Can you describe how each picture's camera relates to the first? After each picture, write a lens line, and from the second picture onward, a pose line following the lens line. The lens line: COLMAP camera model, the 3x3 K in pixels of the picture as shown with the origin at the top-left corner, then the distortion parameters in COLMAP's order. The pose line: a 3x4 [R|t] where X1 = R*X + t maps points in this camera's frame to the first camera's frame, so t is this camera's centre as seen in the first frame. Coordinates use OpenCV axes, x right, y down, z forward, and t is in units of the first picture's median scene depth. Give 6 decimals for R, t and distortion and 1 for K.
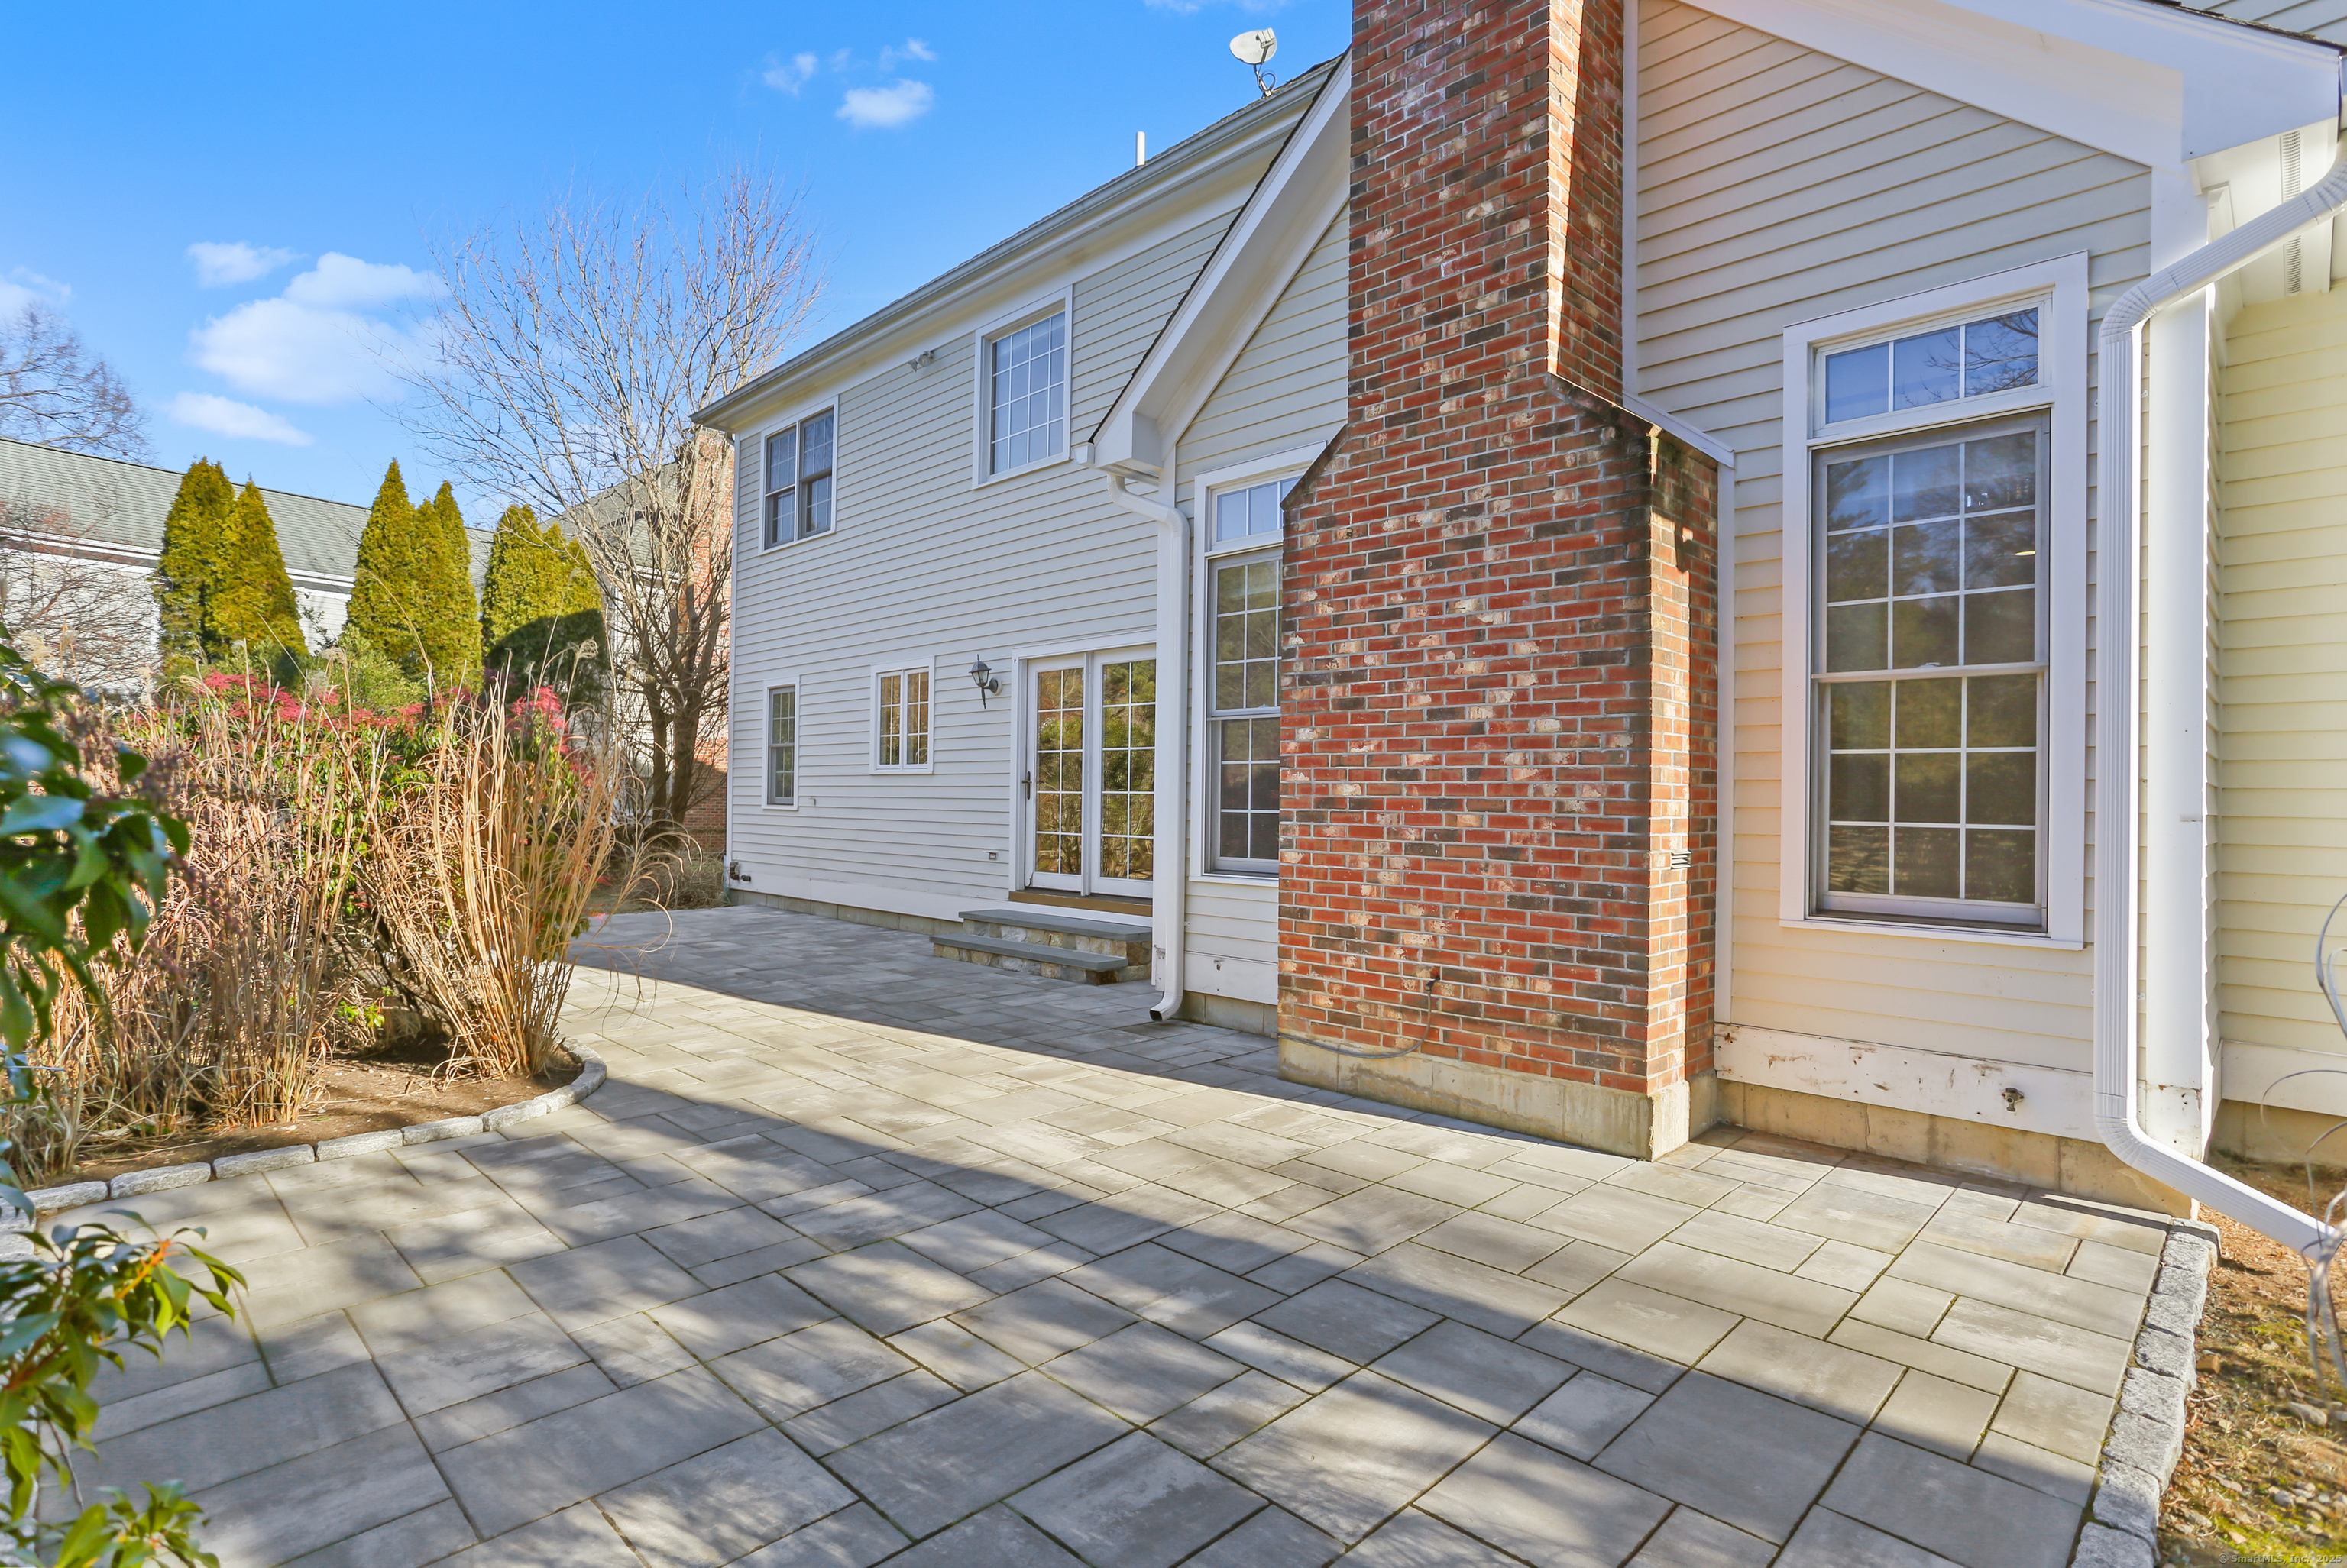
lens RADIAL K [[1167.5, 0, 1173.5], [0, 1167.5, 784.0], [0, 0, 1]] dist [-0.067317, 0.033946]
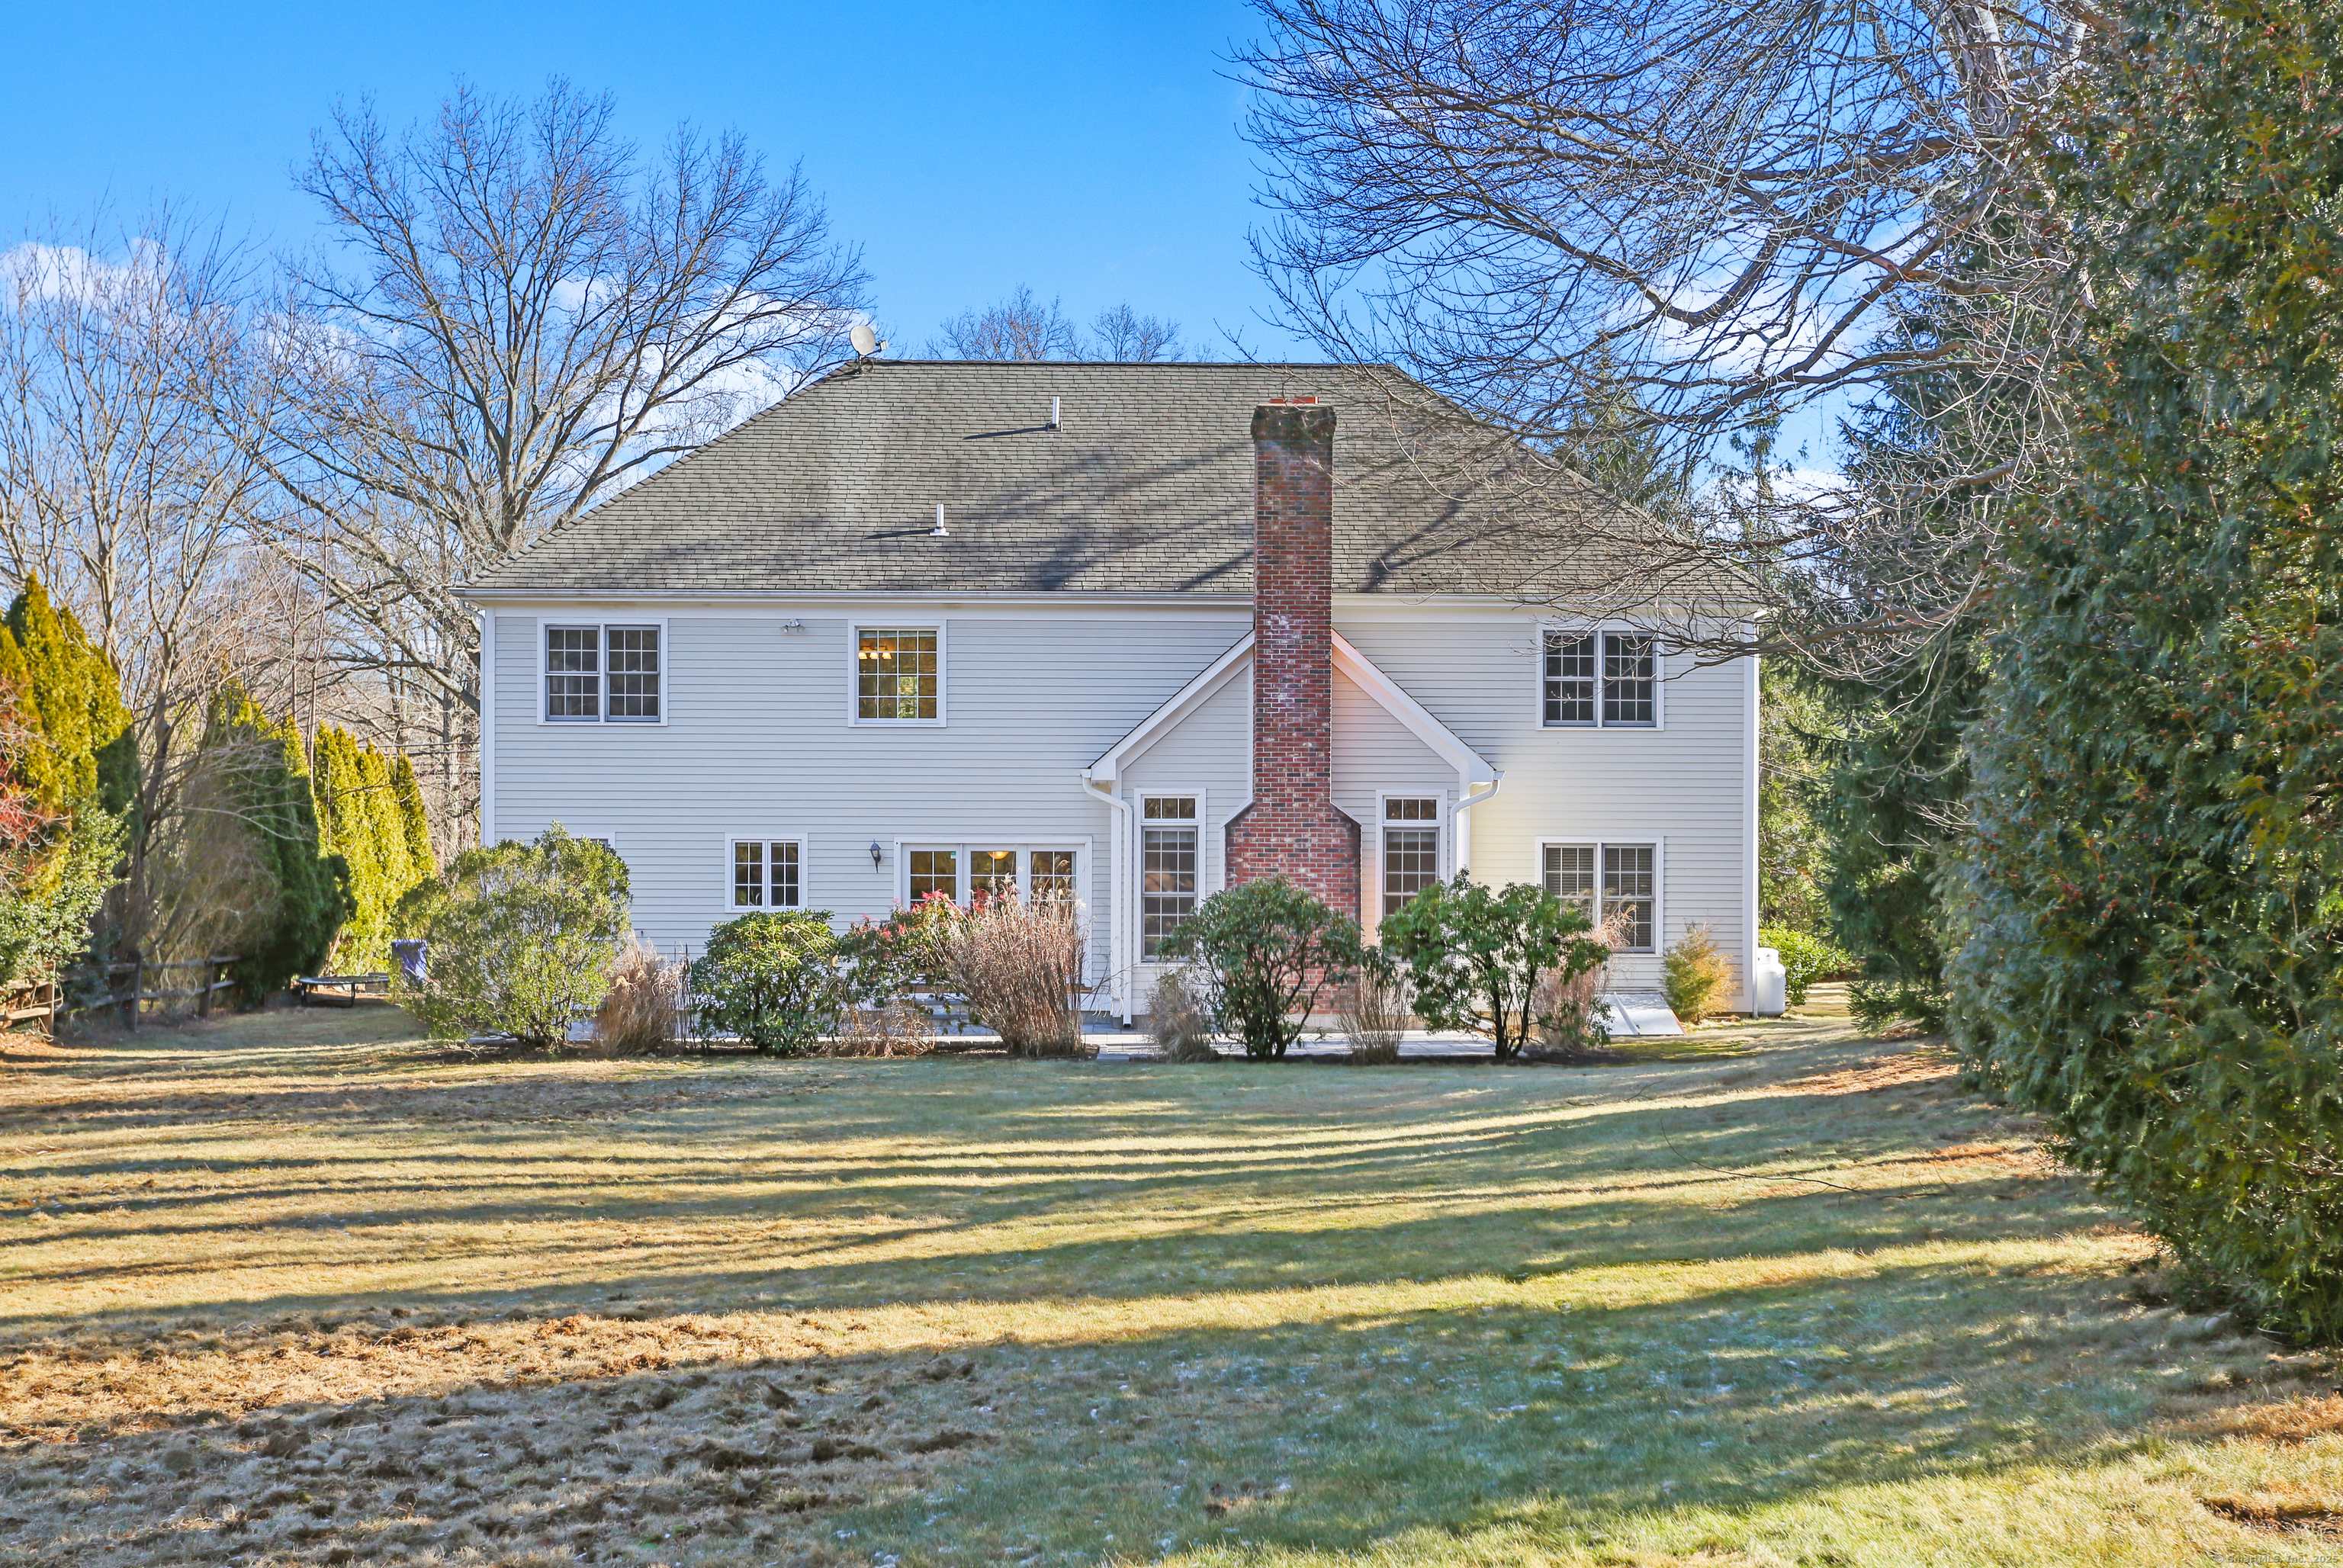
lens RADIAL K [[2637.0, 0, 1179.4], [0, 2637.0, 889.3], [0, 0, 1]] dist [-0.001047, 0.034952]
pose [[0.687718, -0.007915, 0.725935, -1.959915], [-0.005695, 0.999851, 0.016297, -0.081421], [-0.725956, -0.015342, 0.687570, -1.397334]]
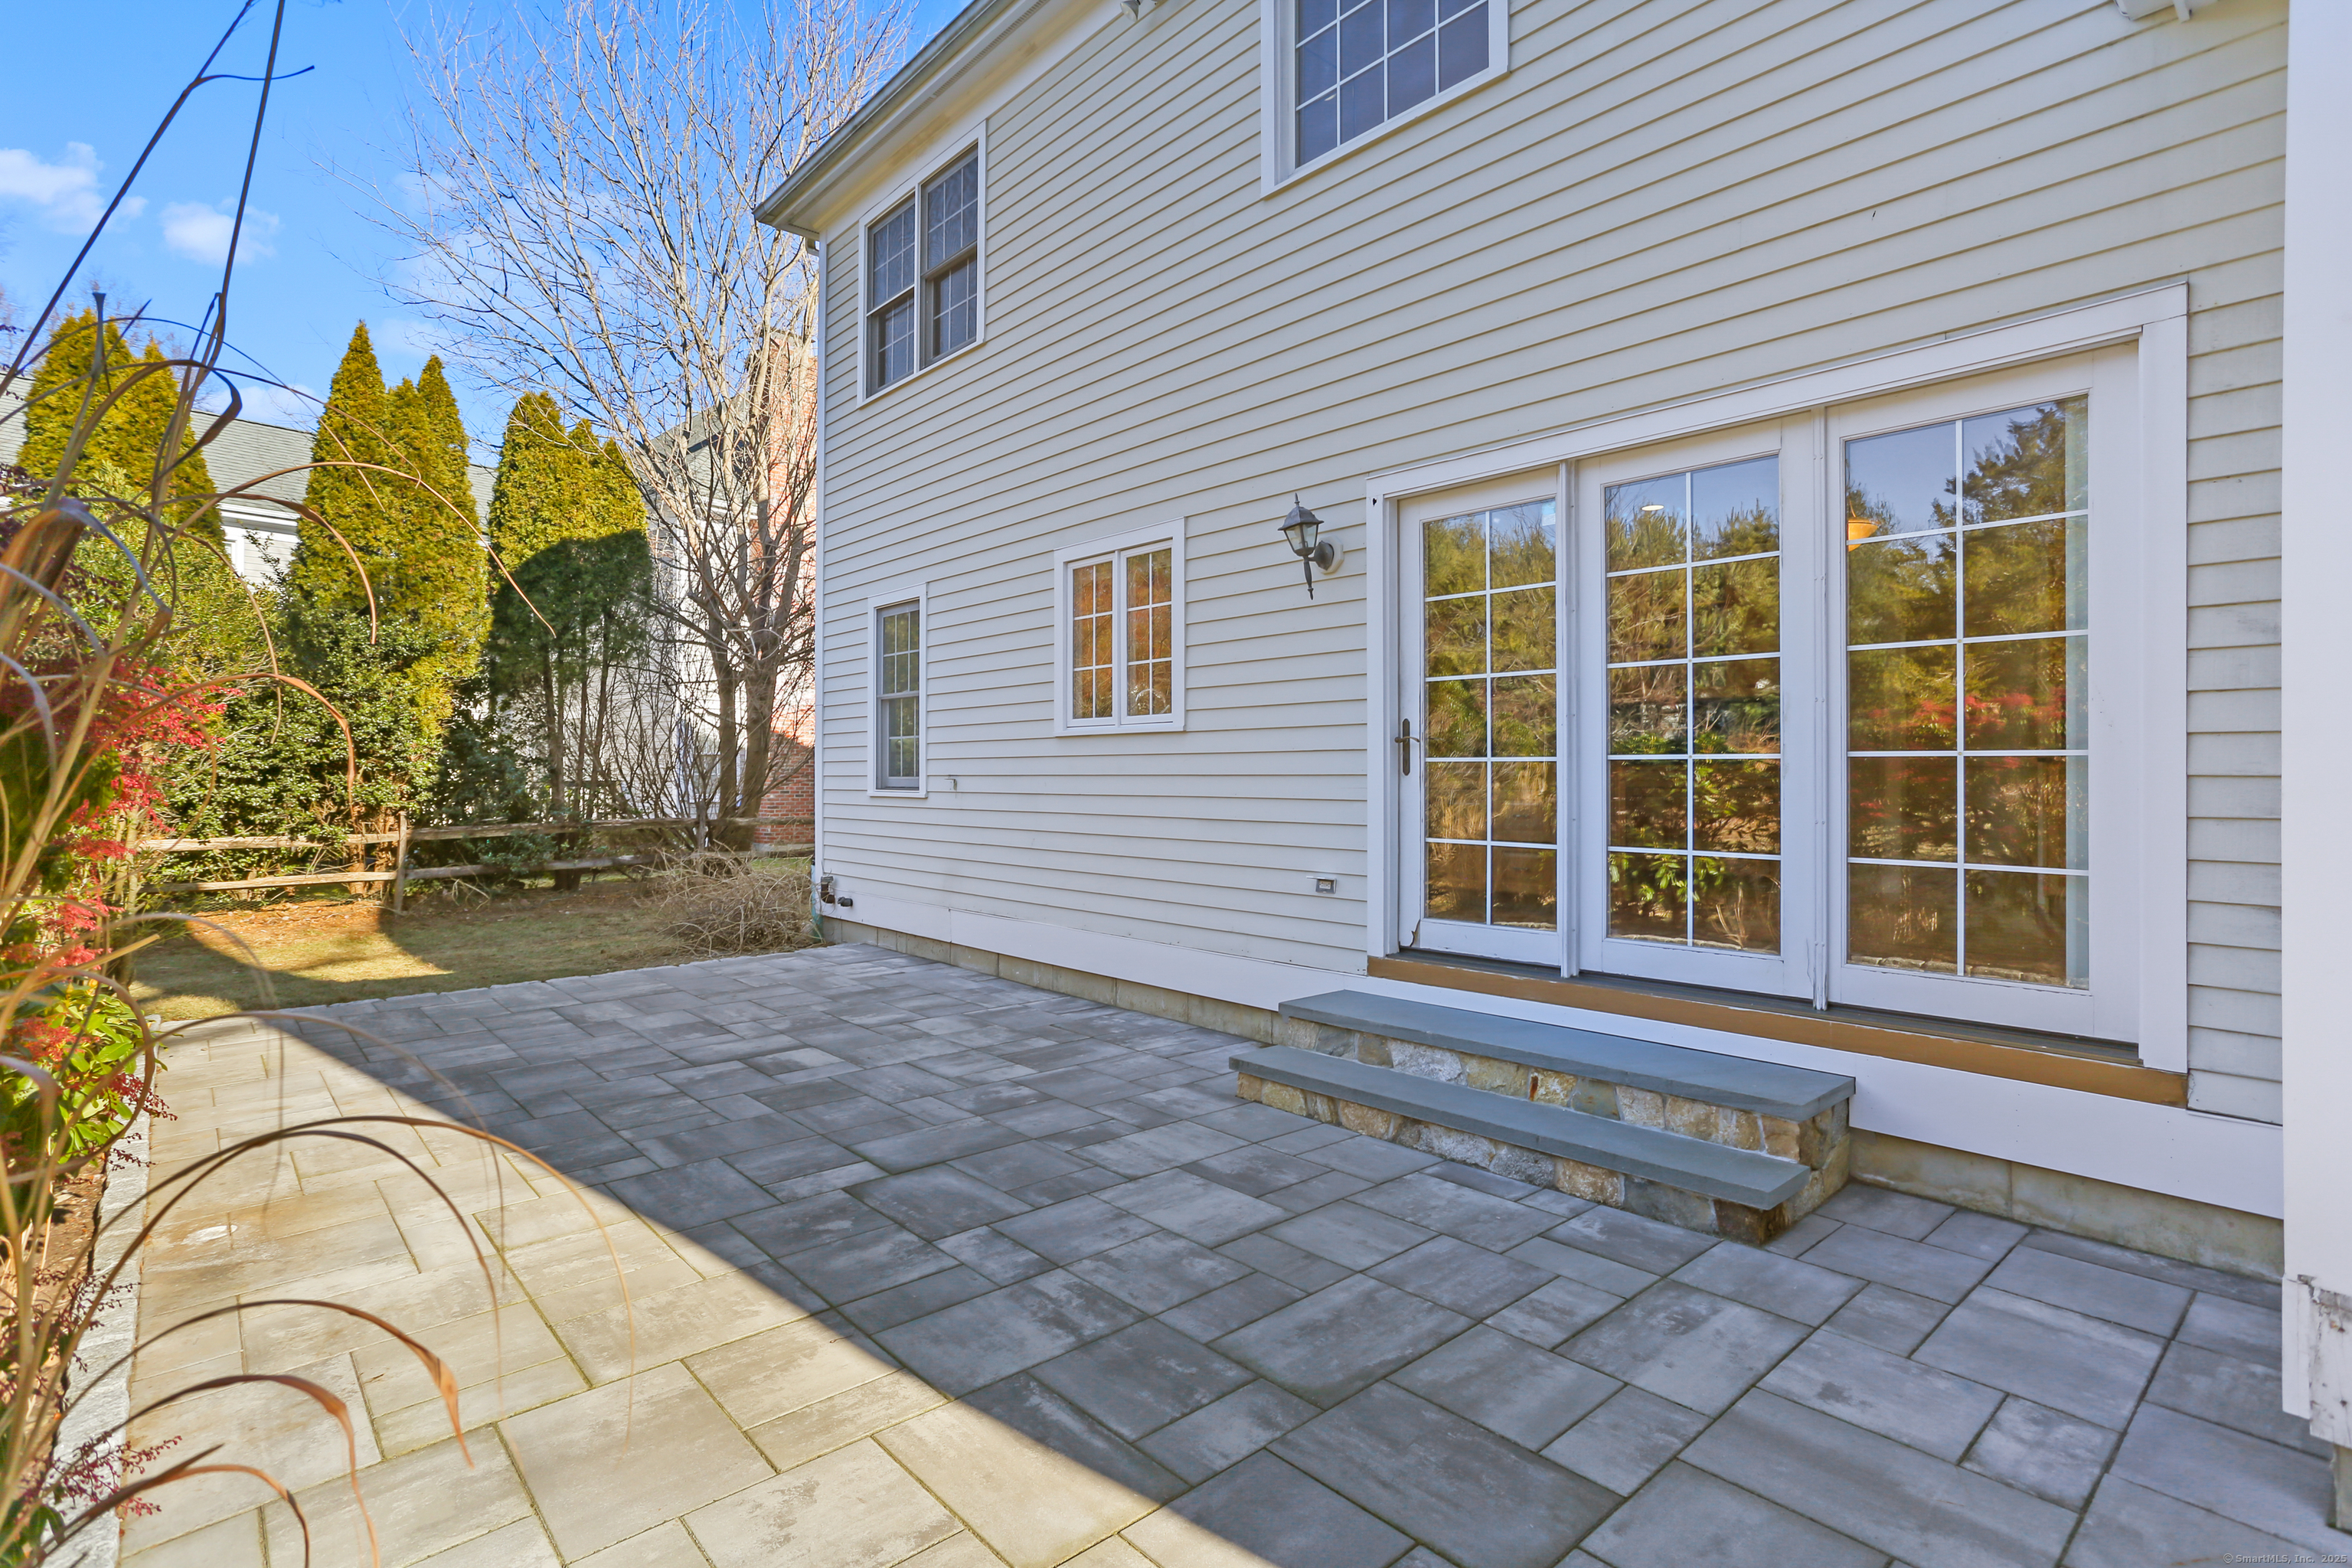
lens RADIAL K [[1144.2, 0, 1174.7], [0, 1144.2, 763.5], [0, 0, 1]] dist [-0.064398, 0.031426]
pose [[0.998095, -0.013490, -0.060210, -0.151647], [0.013658, 0.999904, 0.002382, 0.004446], [0.060172, -0.003200, 0.998183, 0.390042]]
